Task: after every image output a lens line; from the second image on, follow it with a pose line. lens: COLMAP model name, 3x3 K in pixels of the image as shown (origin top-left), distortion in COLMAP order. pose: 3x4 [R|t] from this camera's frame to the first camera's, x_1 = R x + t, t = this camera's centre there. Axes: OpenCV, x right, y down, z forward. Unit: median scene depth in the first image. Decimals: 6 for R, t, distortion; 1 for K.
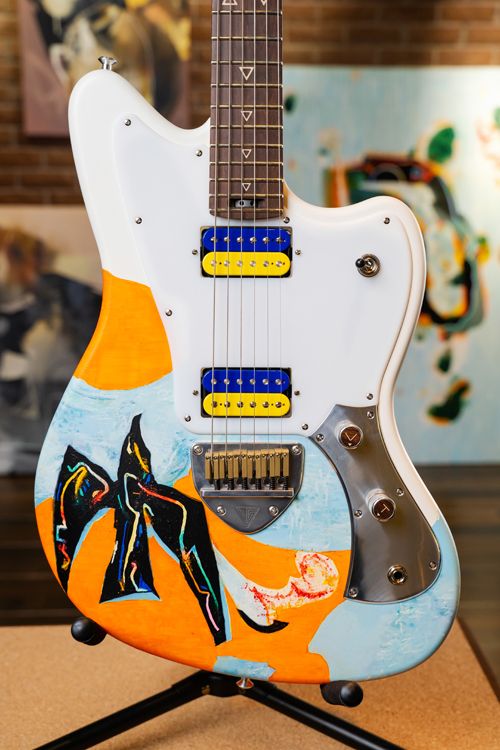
lens RADIAL K [[968.8, 0, 255.5], [0, 968.8, 377.1], [0, 0, 1]] dist [0.174564, 0.000000]
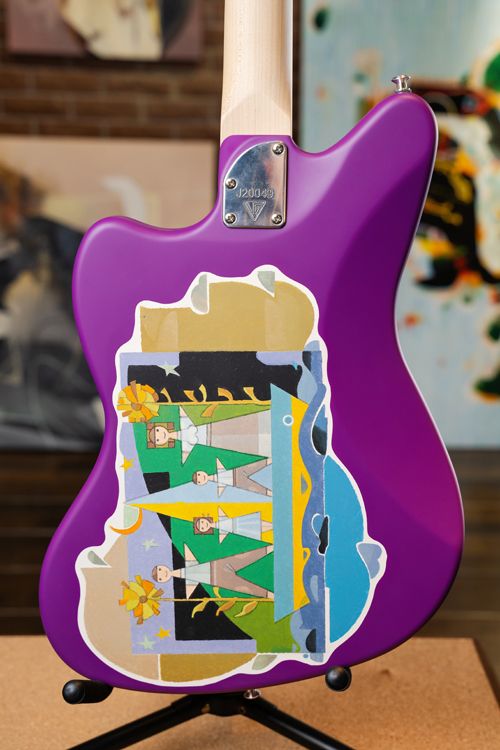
lens RADIAL K [[1141.2, 0, 247.4], [0, 1141.2, 368.0], [0, 0, 1]] dist [0.313716, 0.000000]
pose [[0.999507, 0.020816, -0.023496, 0.010565], [-0.020134, 0.999379, 0.028909, -0.048881], [0.024083, -0.028422, 0.999306, -0.135641]]
